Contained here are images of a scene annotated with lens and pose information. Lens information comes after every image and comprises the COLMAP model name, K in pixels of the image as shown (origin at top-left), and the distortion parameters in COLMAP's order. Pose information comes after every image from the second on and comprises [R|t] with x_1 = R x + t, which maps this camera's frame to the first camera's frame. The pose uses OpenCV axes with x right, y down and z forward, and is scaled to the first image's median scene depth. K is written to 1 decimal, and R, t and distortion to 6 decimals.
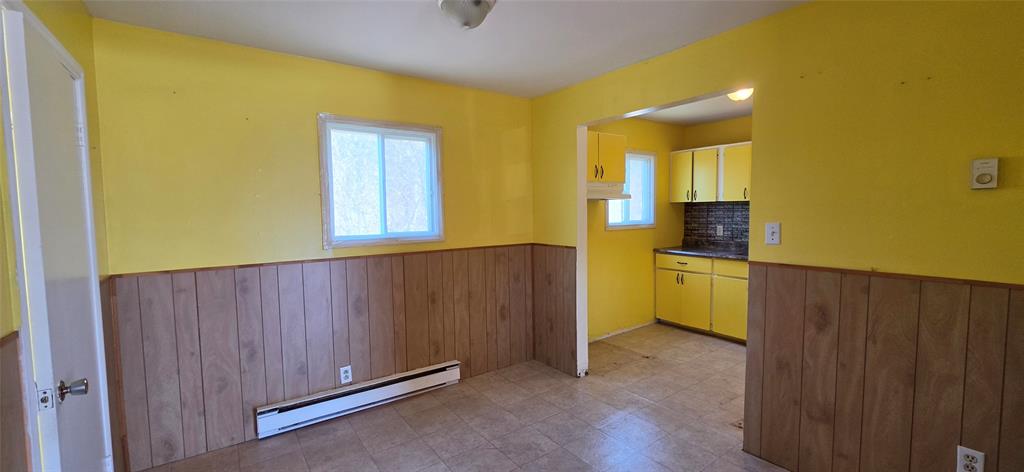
lens RADIAL K [[409.9, 0, 512.5], [0, 409.9, 238.4], [0, 0, 1]] dist [-0.000517, 0.000053]
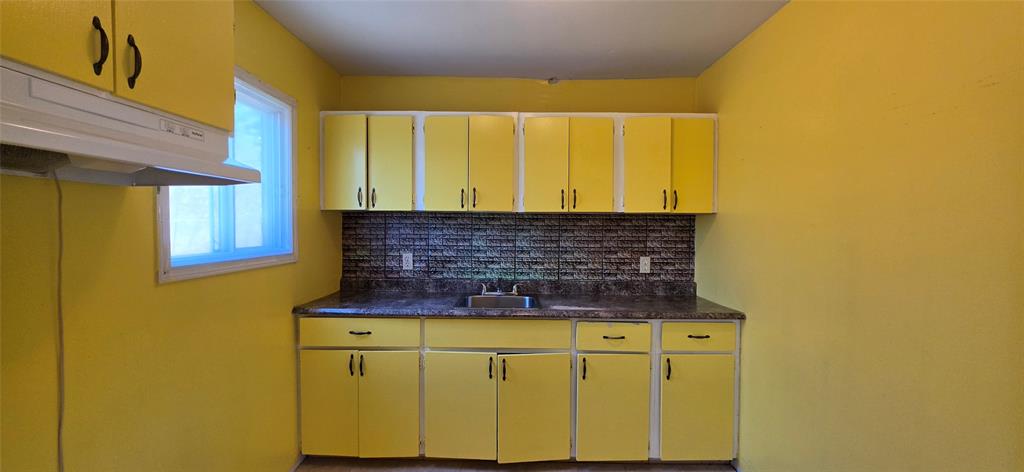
lens RADIAL K [[409.9, 0, 512.5], [0, 409.9, 238.4], [0, 0, 1]] dist [-0.000517, 0.000053]
pose [[0.594503, -0.003910, 0.804084, 0.123868], [0.041298, 0.998817, -0.025677, -0.031260], [-0.803032, 0.048472, 0.593962, 0.537931]]
